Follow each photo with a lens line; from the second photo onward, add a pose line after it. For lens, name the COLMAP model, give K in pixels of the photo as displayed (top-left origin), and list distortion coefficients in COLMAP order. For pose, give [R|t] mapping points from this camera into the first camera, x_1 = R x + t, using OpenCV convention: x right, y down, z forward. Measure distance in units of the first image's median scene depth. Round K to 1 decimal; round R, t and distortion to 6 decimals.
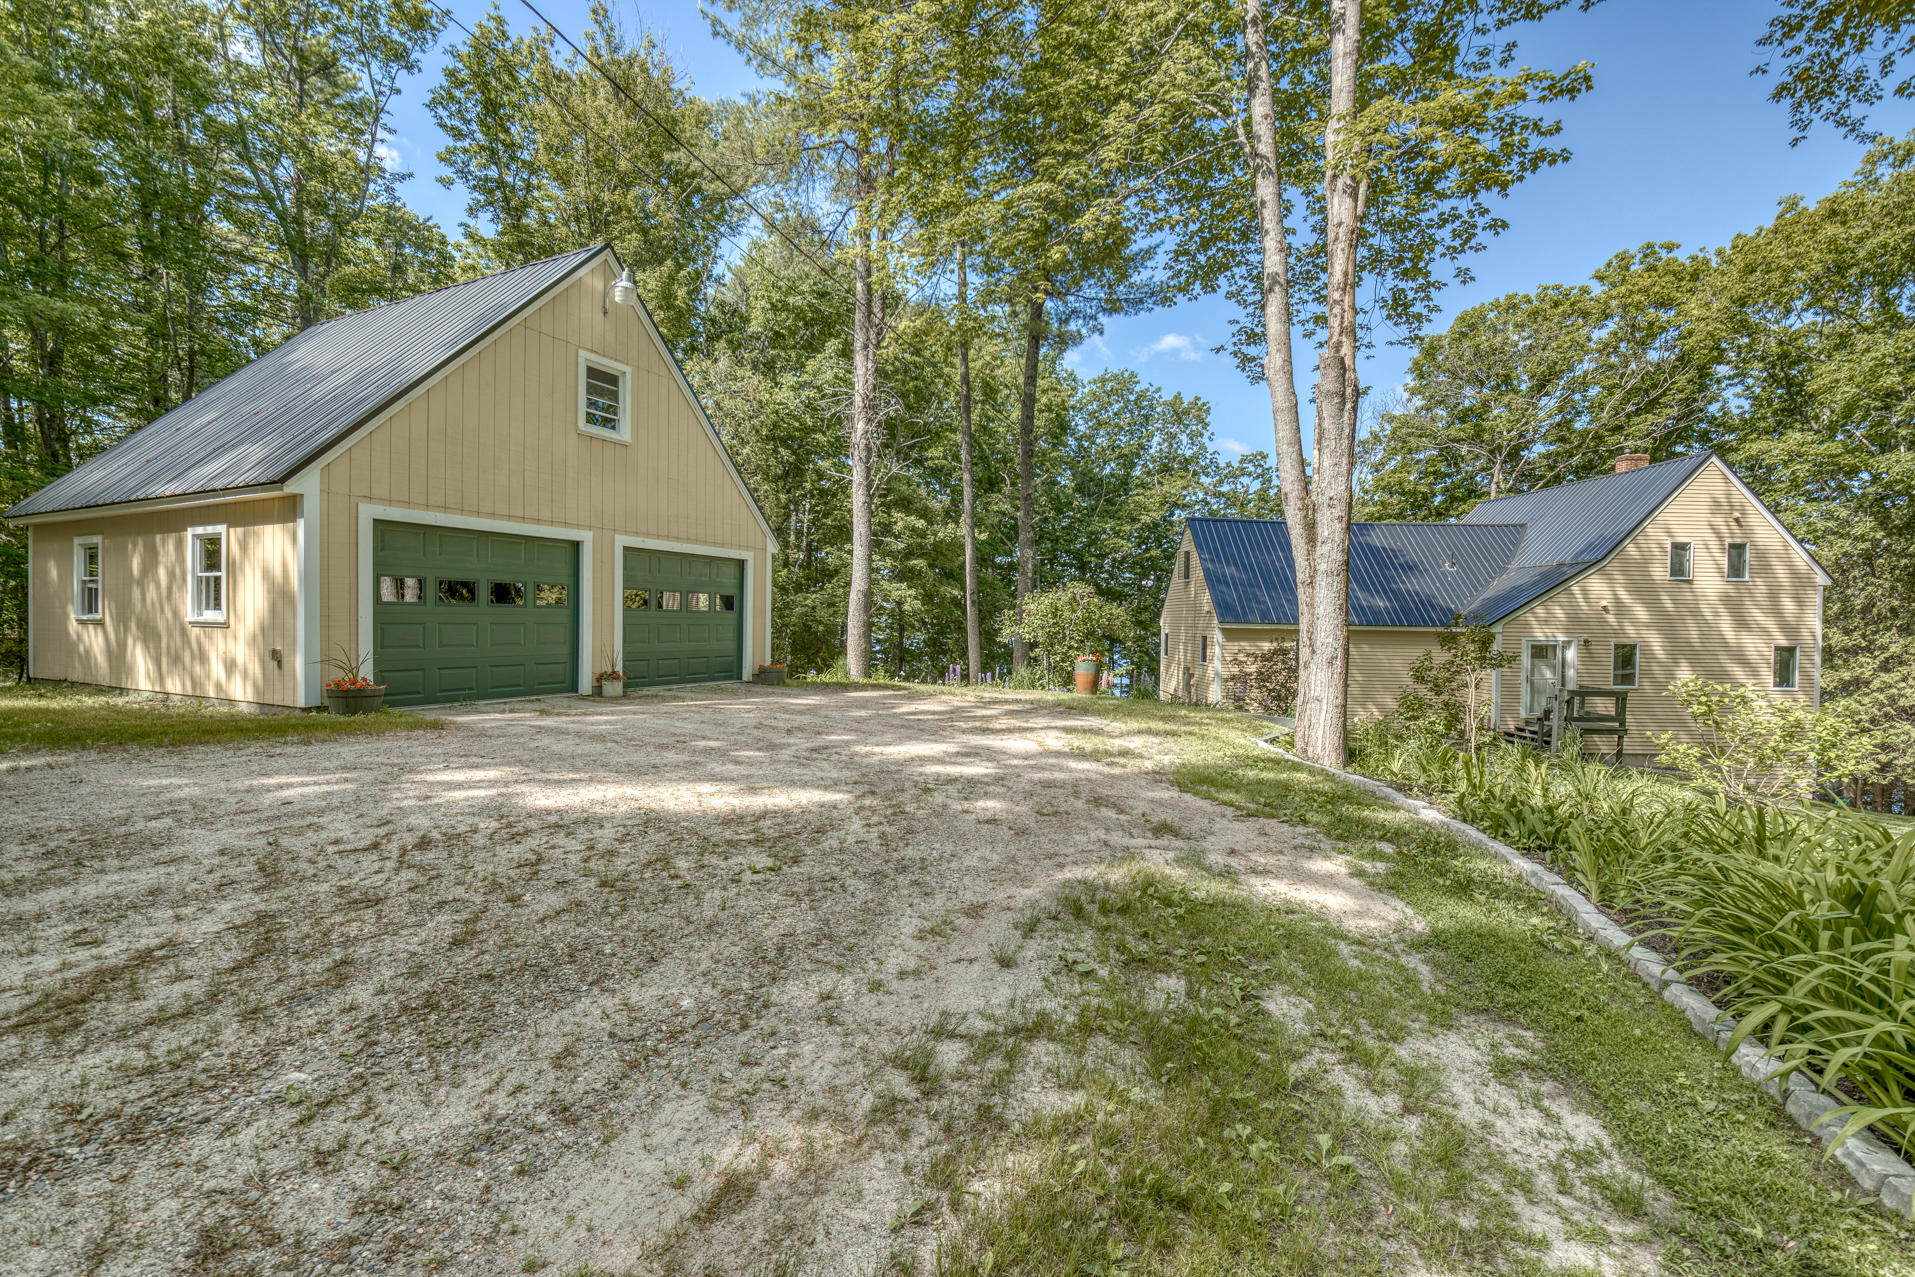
lens RADIAL K [[829.2, 0, 954.4], [0, 829.2, 647.2], [0, 0, 1]] dist [0.000999, 0.000459]
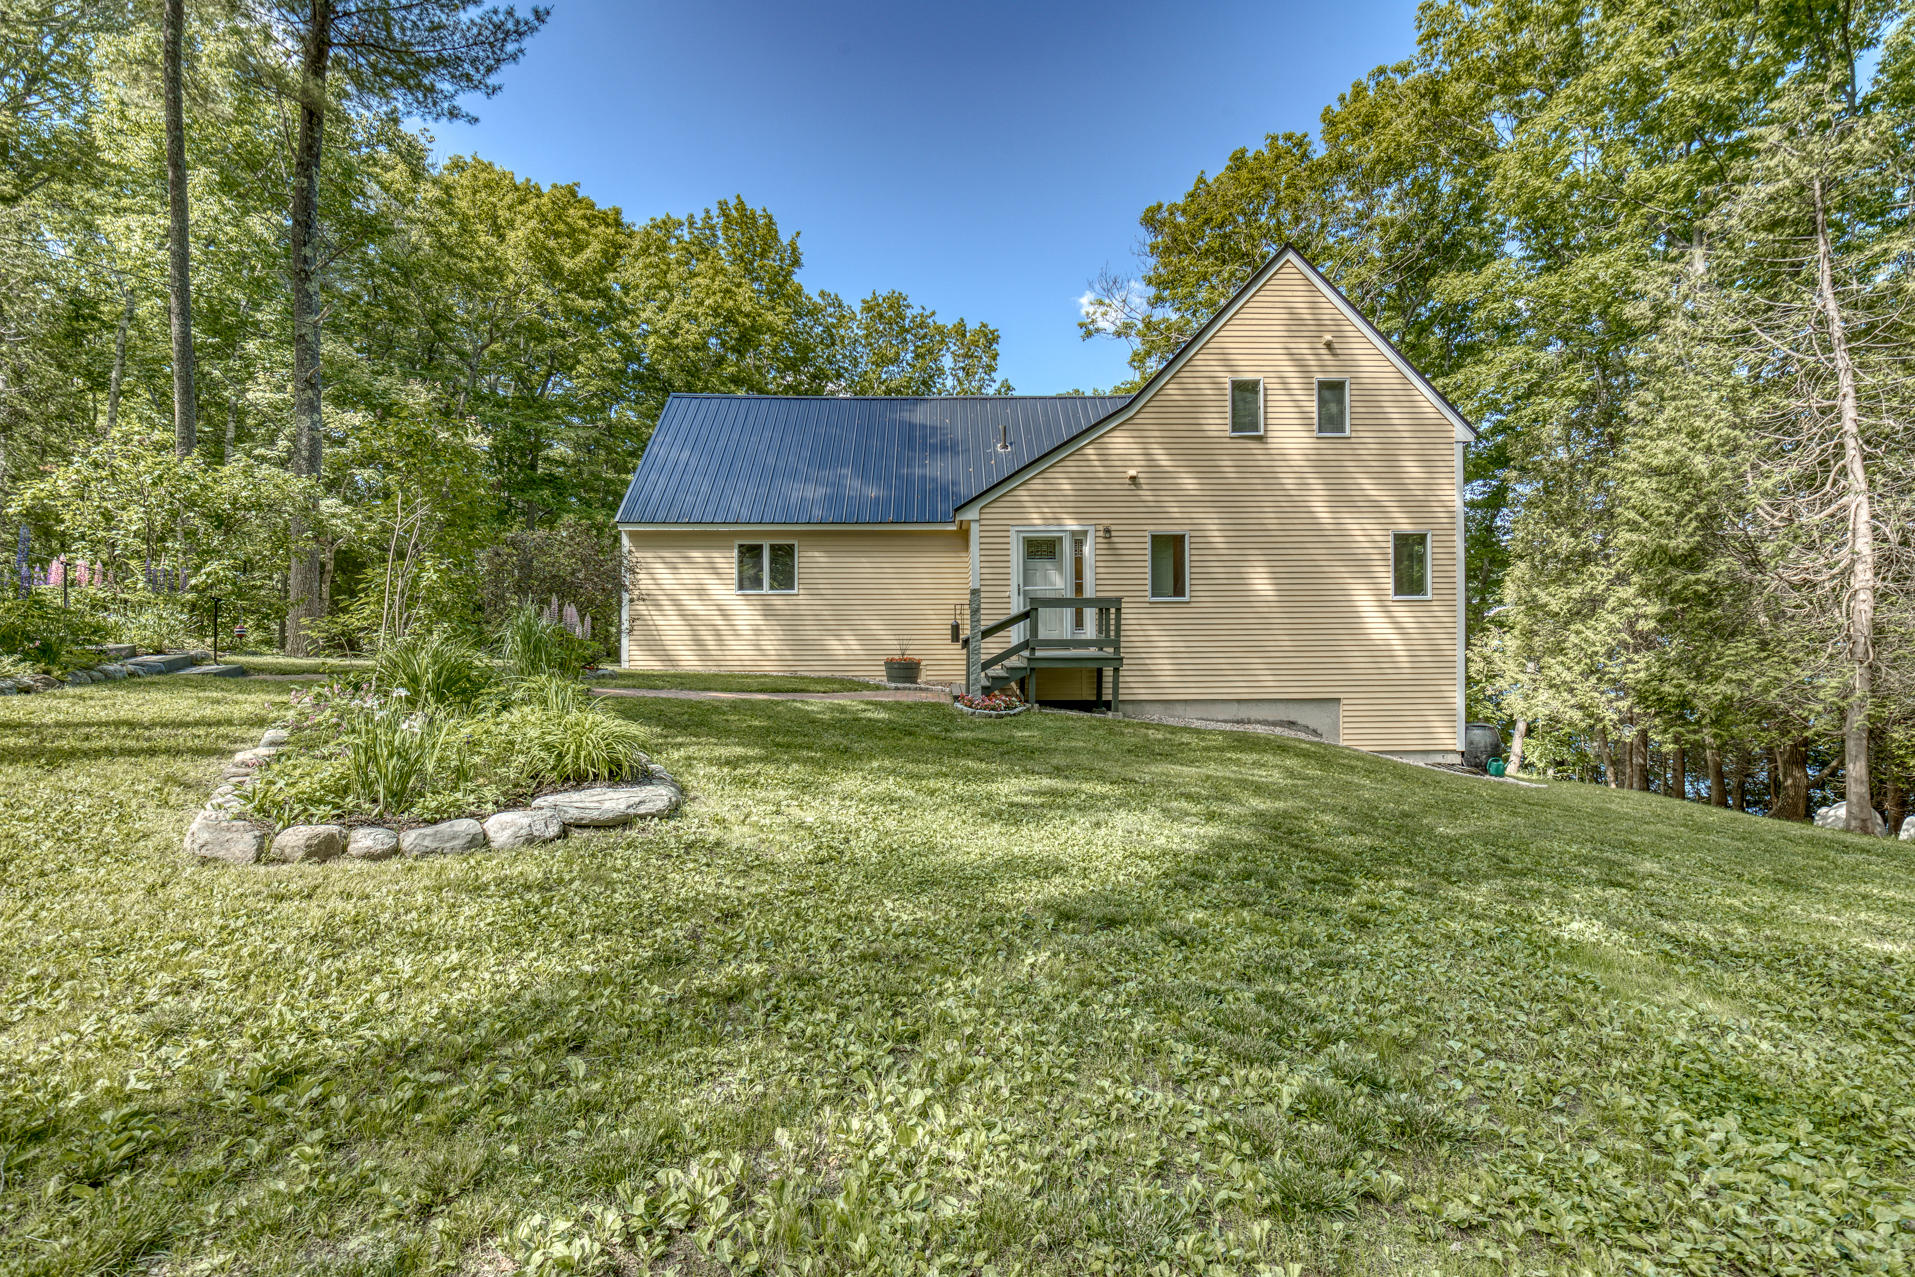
lens RADIAL K [[829.2, 0, 960.2], [0, 829.2, 630.2], [0, 0, 1]] dist [0.000999, 0.000459]
pose [[0.999783, -0.018663, 0.009266, 0.631208], [0.018804, 0.999705, -0.015371, 0.081384], [-0.008976, 0.015542, 0.999839, 0.333764]]
